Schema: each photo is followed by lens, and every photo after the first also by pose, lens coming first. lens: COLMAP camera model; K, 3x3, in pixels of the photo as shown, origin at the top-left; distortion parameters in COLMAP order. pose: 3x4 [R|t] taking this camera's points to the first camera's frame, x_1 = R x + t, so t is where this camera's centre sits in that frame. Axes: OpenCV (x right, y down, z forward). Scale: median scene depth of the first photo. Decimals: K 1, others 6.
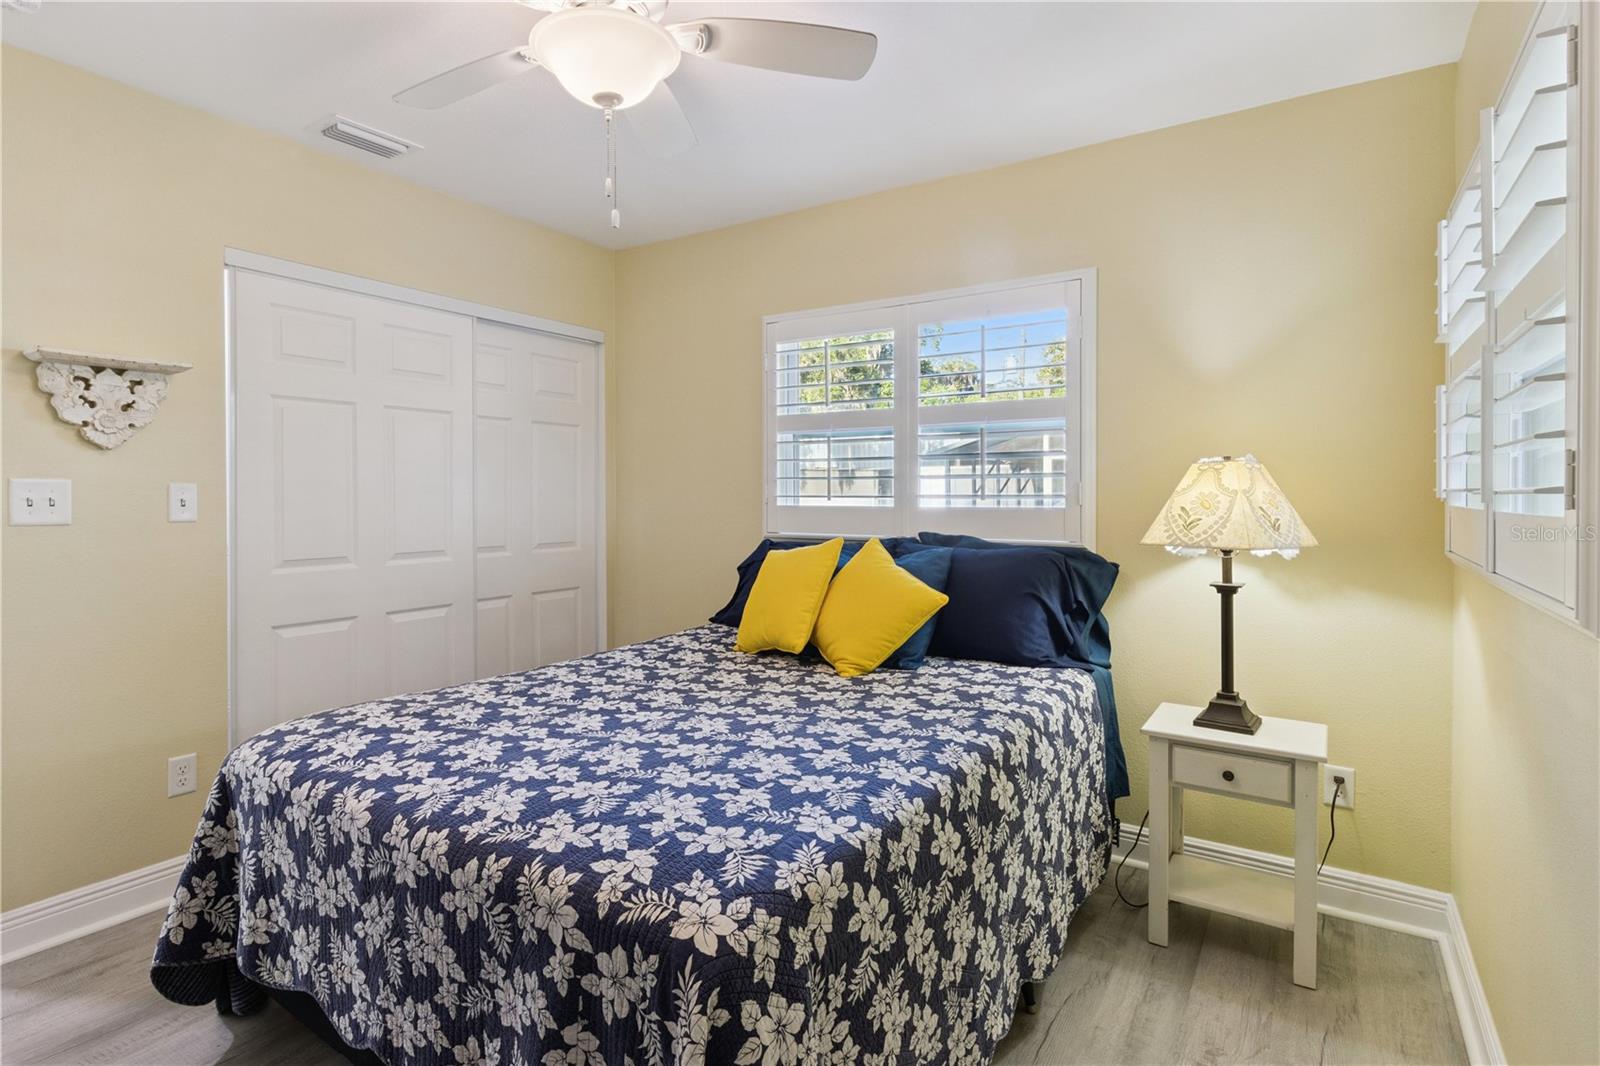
lens RADIAL K [[814.4, 0, 786.1], [0, 814.4, 508.7], [0, 0, 1]] dist [0.005520, -0.001733]
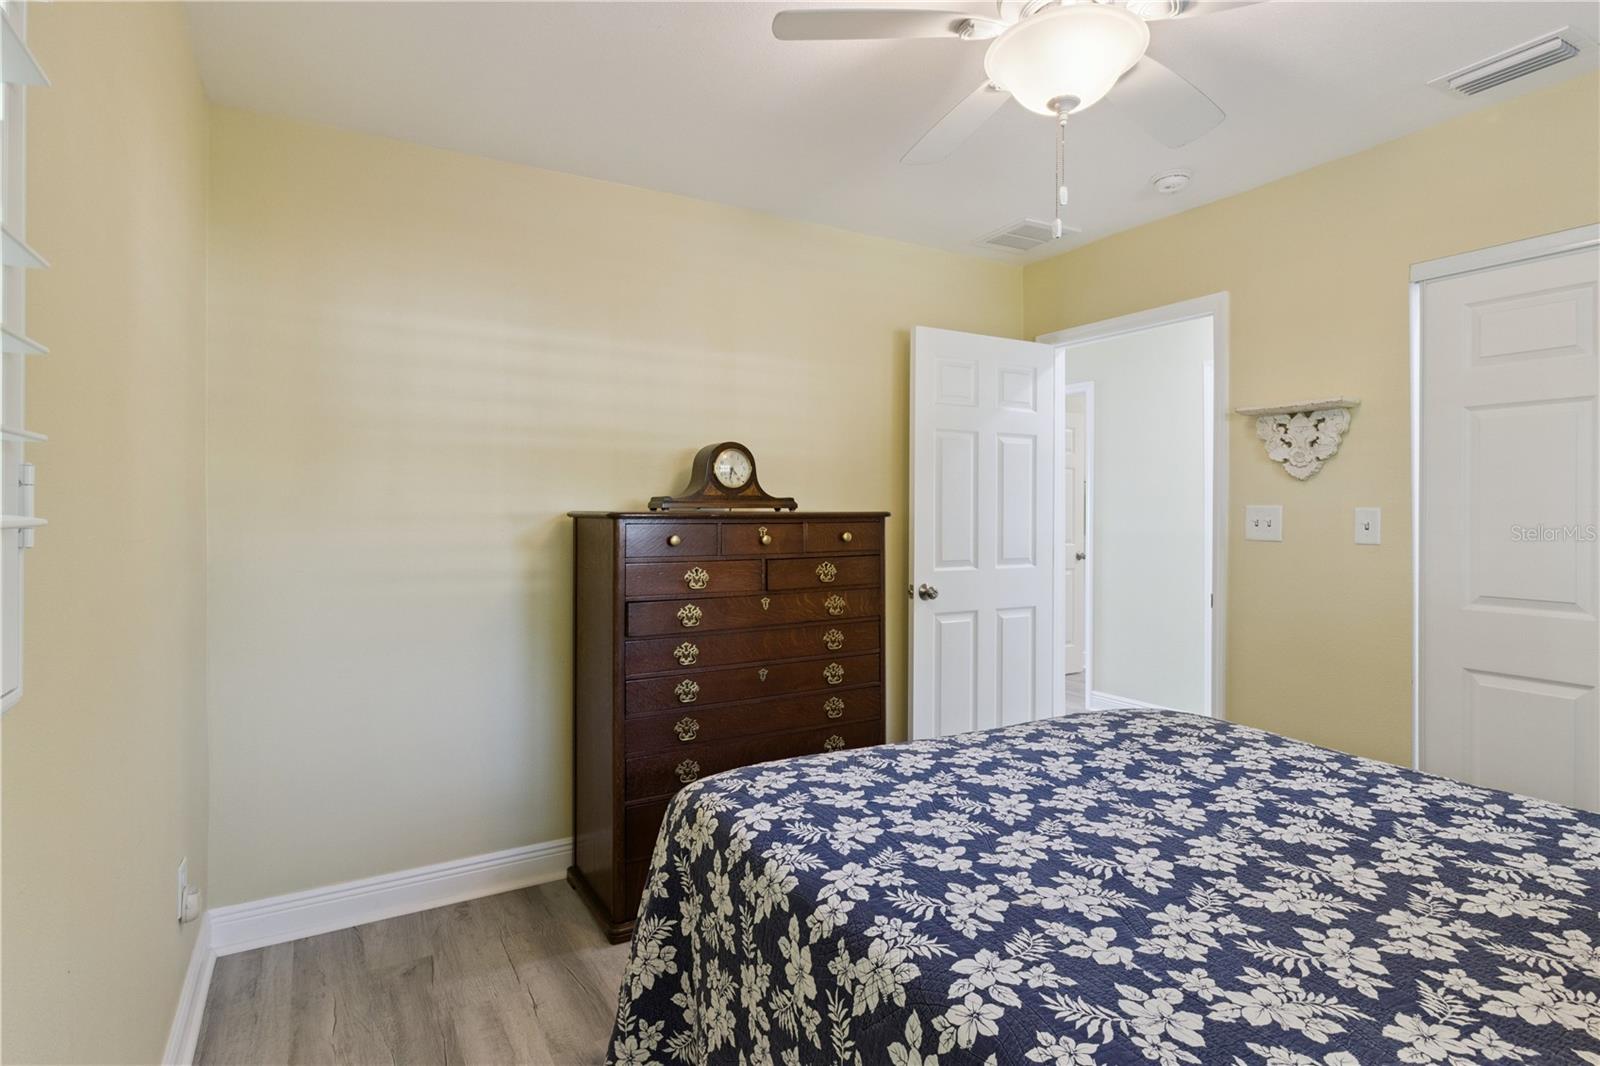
lens RADIAL K [[814.4, 0, 786.1], [0, 814.4, 508.7], [0, 0, 1]] dist [0.005520, -0.001733]
pose [[-0.450896, -0.006094, -0.892556, 0.595395], [-0.023513, 0.999711, 0.005053, -0.019263], [0.892267, 0.023265, -0.450909, 0.886490]]
